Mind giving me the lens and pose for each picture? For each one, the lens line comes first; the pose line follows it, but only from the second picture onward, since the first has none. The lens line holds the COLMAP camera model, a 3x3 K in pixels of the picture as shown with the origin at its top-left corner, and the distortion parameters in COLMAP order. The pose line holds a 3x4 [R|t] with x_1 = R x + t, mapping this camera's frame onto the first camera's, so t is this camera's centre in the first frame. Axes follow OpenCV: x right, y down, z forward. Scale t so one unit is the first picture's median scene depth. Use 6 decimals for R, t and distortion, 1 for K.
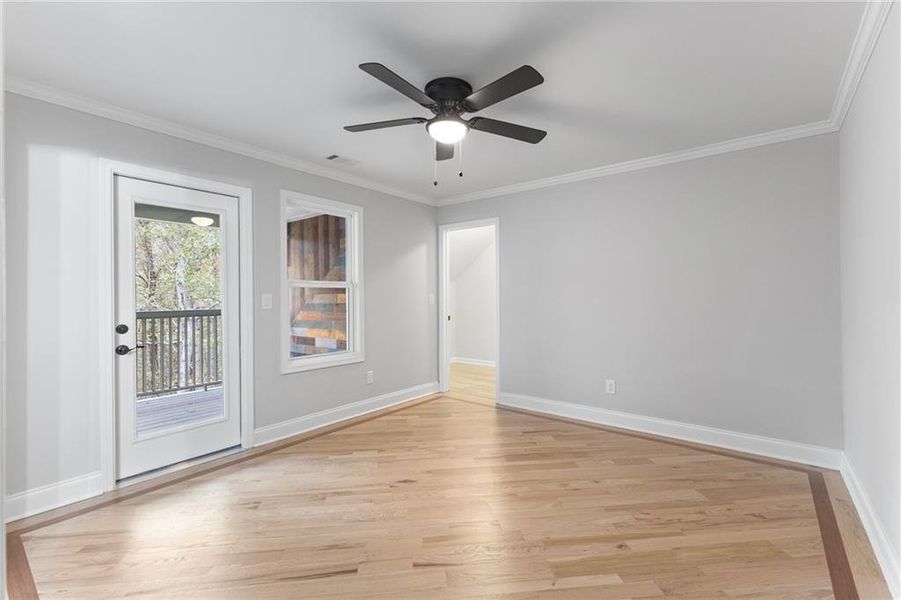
lens RADIAL K [[390.2, 0, 457.5], [0, 390.2, 299.5], [0, 0, 1]] dist [0.012581, -0.003501]
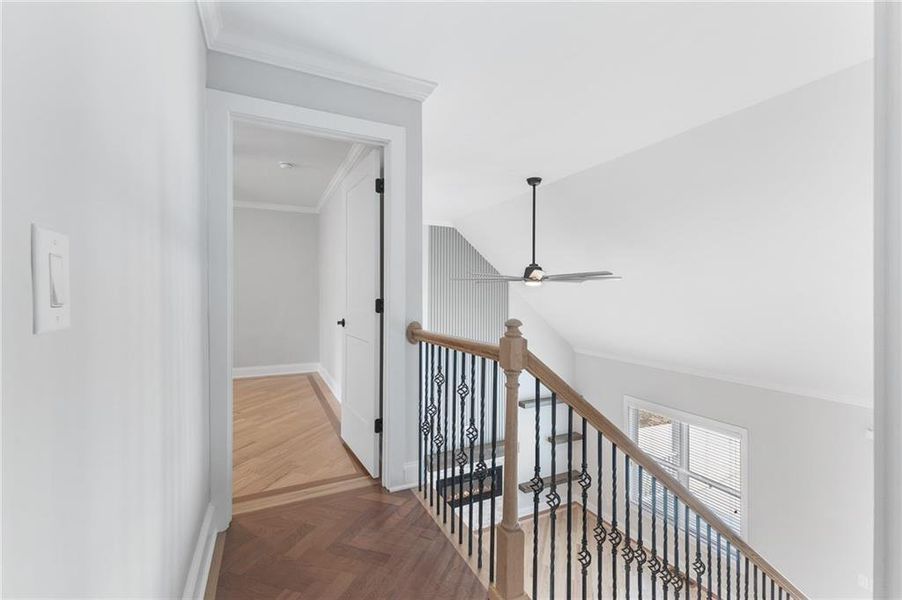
lens RADIAL K [[390.6, 0, 451.4], [0, 390.6, 294.4], [0, 0, 1]] dist [0.012581, -0.003501]
pose [[0.445212, 0.006116, 0.895404, -0.681748], [-0.007355, 0.999968, -0.003173, 0.027189], [-0.895395, -0.005174, 0.445243, -0.657406]]
